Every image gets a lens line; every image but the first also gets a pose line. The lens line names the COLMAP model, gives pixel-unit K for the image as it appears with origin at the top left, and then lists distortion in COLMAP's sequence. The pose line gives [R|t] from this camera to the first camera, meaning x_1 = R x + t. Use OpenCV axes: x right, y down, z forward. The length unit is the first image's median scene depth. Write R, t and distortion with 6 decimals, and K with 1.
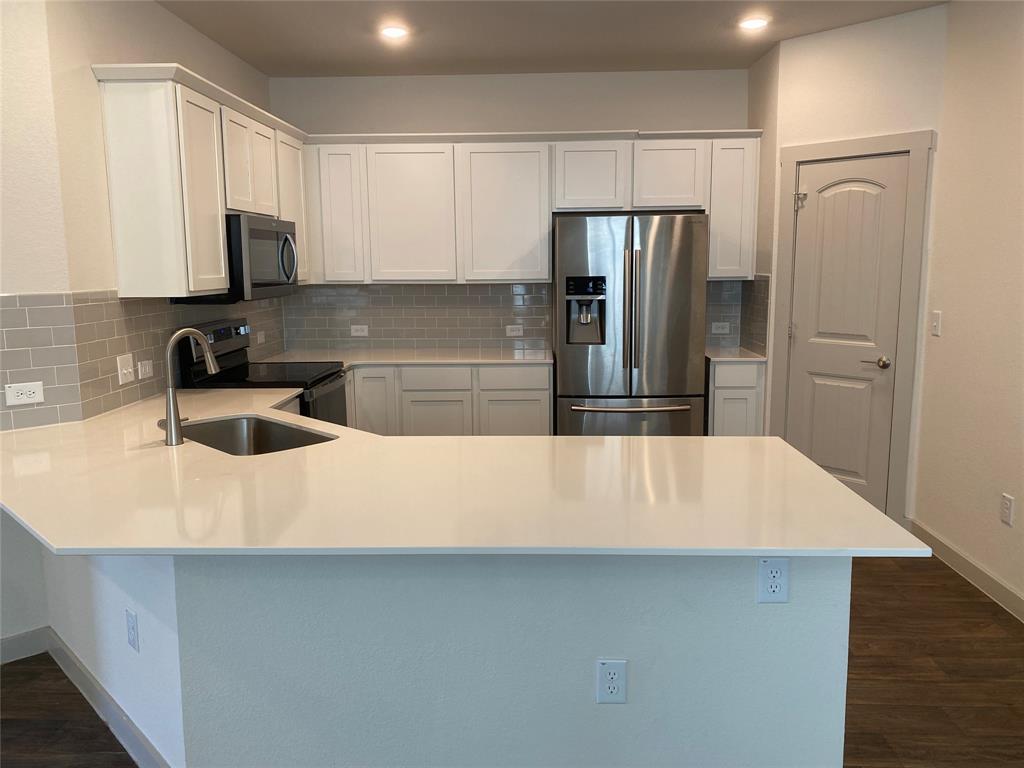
lens RADIAL K [[790.3, 0, 510.9], [0, 790.3, 380.1], [0, 0, 1]] dist [0.101242, -0.113527]
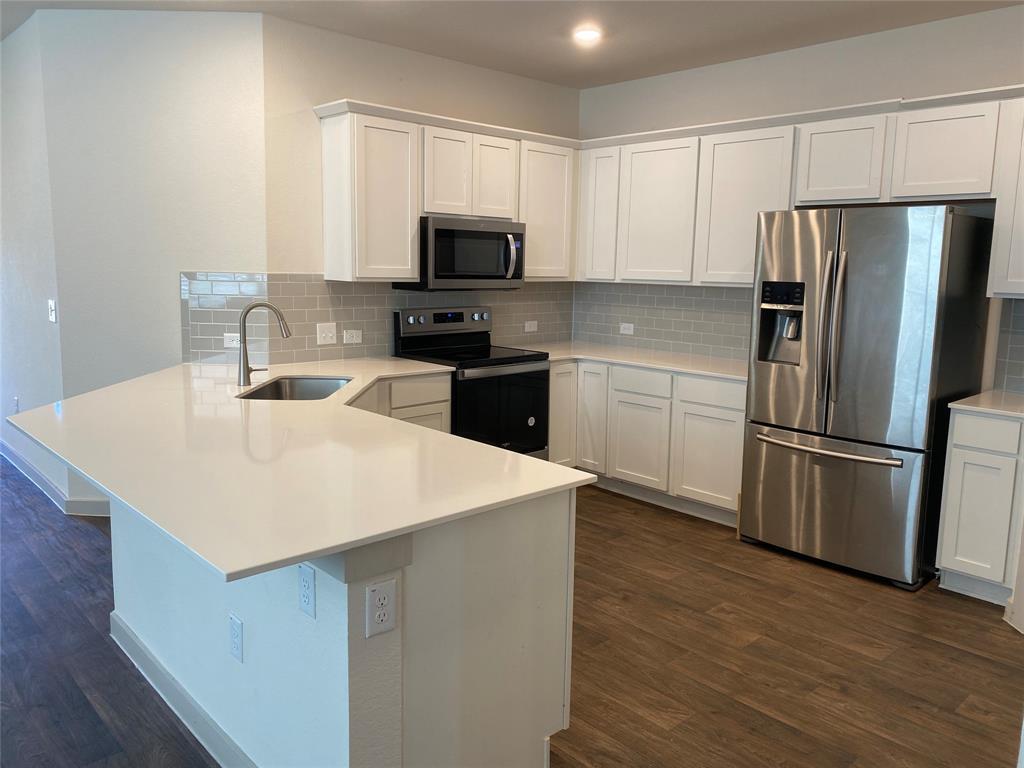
lens RADIAL K [[776.7, 0, 512.0], [0, 776.7, 384.0], [0, 0, 1]] dist [0.003545, -0.005572]
pose [[0.708138, 0.131639, -0.693694, 0.455699], [-0.132367, 0.989798, 0.052706, -0.028577], [0.693555, 0.054499, 0.718339, 0.212347]]
